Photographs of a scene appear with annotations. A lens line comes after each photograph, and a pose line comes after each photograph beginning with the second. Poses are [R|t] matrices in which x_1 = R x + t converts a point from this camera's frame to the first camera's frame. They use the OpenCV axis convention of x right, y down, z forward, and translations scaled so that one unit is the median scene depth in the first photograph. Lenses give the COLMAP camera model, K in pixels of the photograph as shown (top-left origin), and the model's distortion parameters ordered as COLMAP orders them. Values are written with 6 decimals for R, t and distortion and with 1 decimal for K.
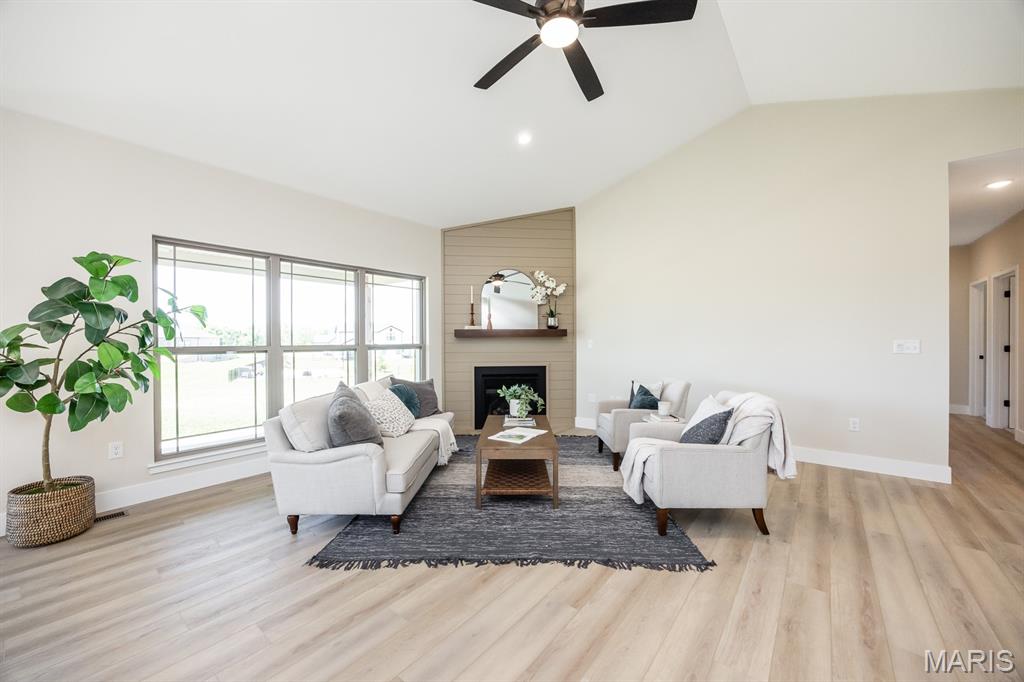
lens RADIAL K [[399.0, 0, 514.3], [0, 399.0, 338.6], [0, 0, 1]] dist [-0.001347, 0.000082]
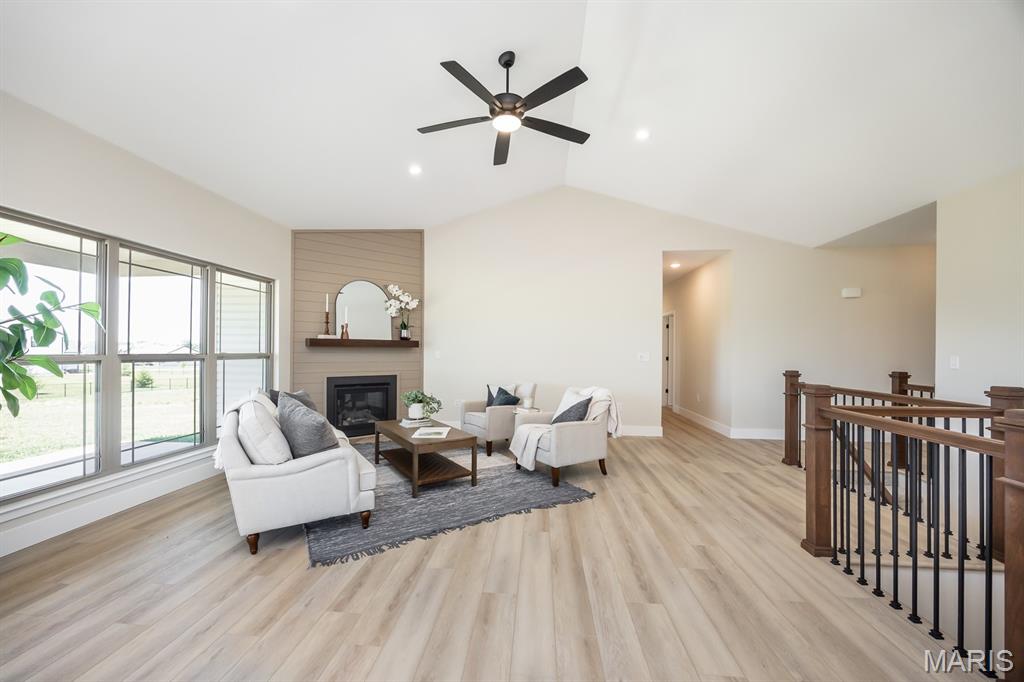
lens RADIAL K [[397.8, 0, 516.8], [0, 397.8, 344.1], [0, 0, 1]] dist [-0.002195, -0.000195]
pose [[0.832351, 0.020347, 0.553875, -0.443516], [-0.013436, 0.999773, -0.016536, -0.000139], [-0.554086, 0.006322, 0.832436, -0.103633]]
